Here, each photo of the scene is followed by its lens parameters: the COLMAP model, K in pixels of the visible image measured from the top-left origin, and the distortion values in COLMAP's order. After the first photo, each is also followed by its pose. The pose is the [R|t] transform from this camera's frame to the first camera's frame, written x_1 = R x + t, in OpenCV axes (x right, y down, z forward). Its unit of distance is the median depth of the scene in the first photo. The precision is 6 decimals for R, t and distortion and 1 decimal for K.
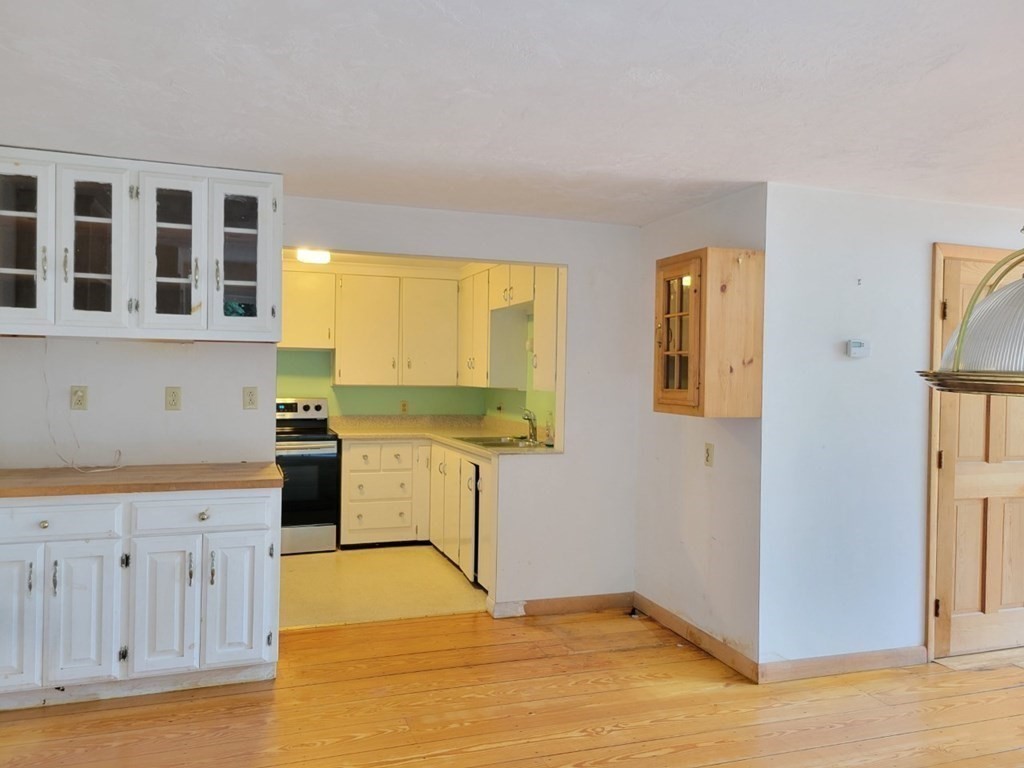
lens RADIAL K [[778.9, 0, 510.2], [0, 778.9, 383.1], [0, 0, 1]] dist [0.073641, -0.067726]
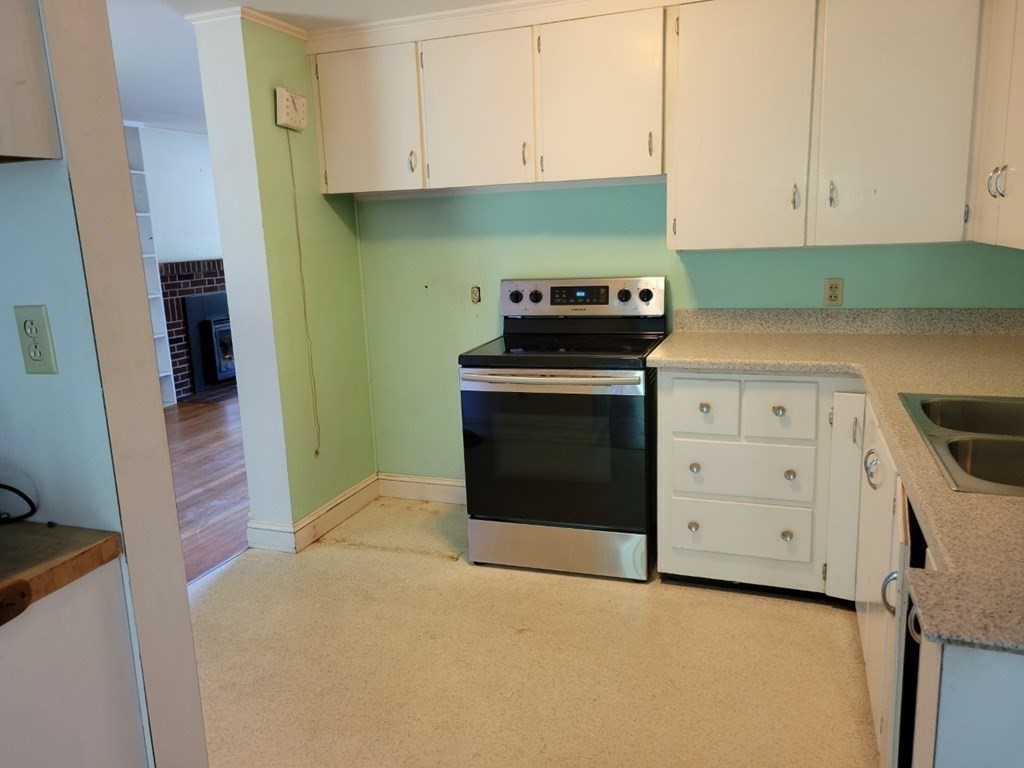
lens RADIAL K [[778.9, 0, 511.7], [0, 778.9, 384.2], [0, 0, 1]] dist [0.073641, -0.067726]
pose [[0.764771, 0.087431, -0.638343, 0.023659], [0.041033, 0.982130, 0.183678, -0.009830], [0.642994, -0.166665, 0.747517, 0.569572]]
